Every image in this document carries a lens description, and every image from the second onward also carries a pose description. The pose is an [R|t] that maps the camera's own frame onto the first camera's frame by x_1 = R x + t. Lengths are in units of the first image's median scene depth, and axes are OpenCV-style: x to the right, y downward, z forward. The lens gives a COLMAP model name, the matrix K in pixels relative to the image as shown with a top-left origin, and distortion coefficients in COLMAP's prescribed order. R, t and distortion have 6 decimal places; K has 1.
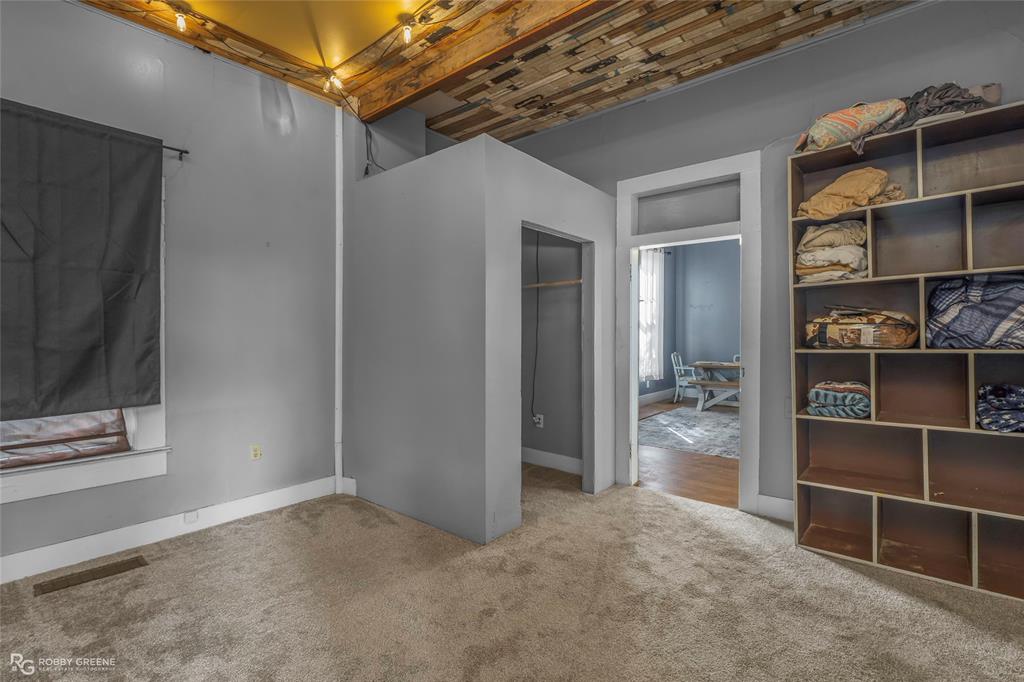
lens RADIAL K [[470.2, 0, 510.8], [0, 470.2, 352.3], [0, 0, 1]] dist [-0.000398, -0.000012]
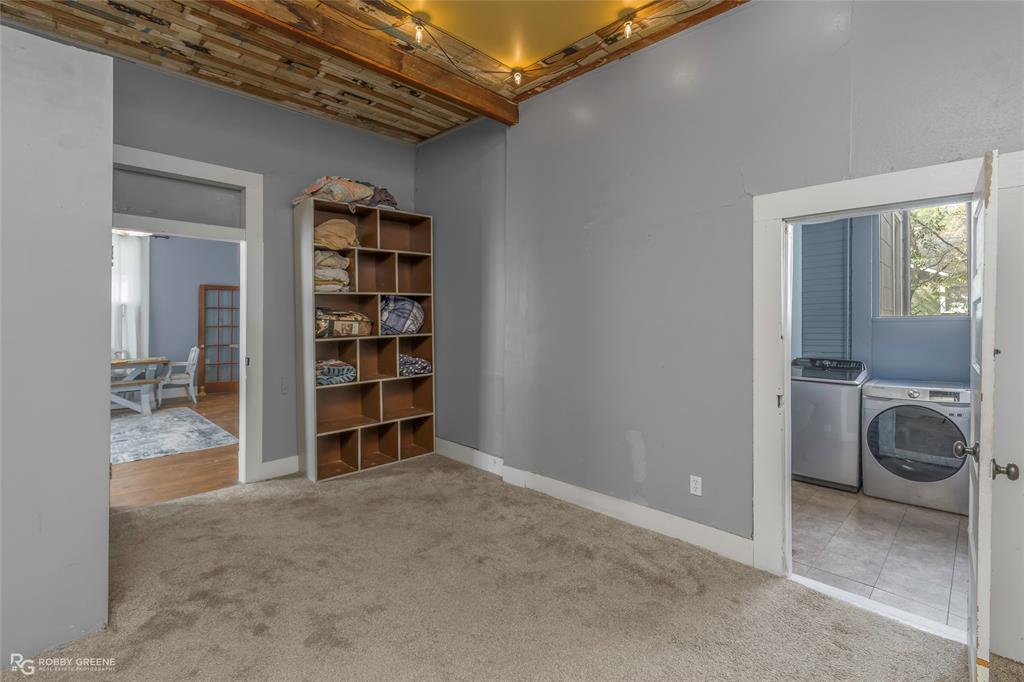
lens RADIAL K [[470.2, 0, 510.8], [0, 470.2, 352.3], [0, 0, 1]] dist [-0.000398, -0.000012]
pose [[0.084989, -0.061623, 0.994474, -0.721305], [0.045266, 0.997294, 0.057930, -0.021521], [-0.995353, 0.040093, 0.087549, 0.319295]]
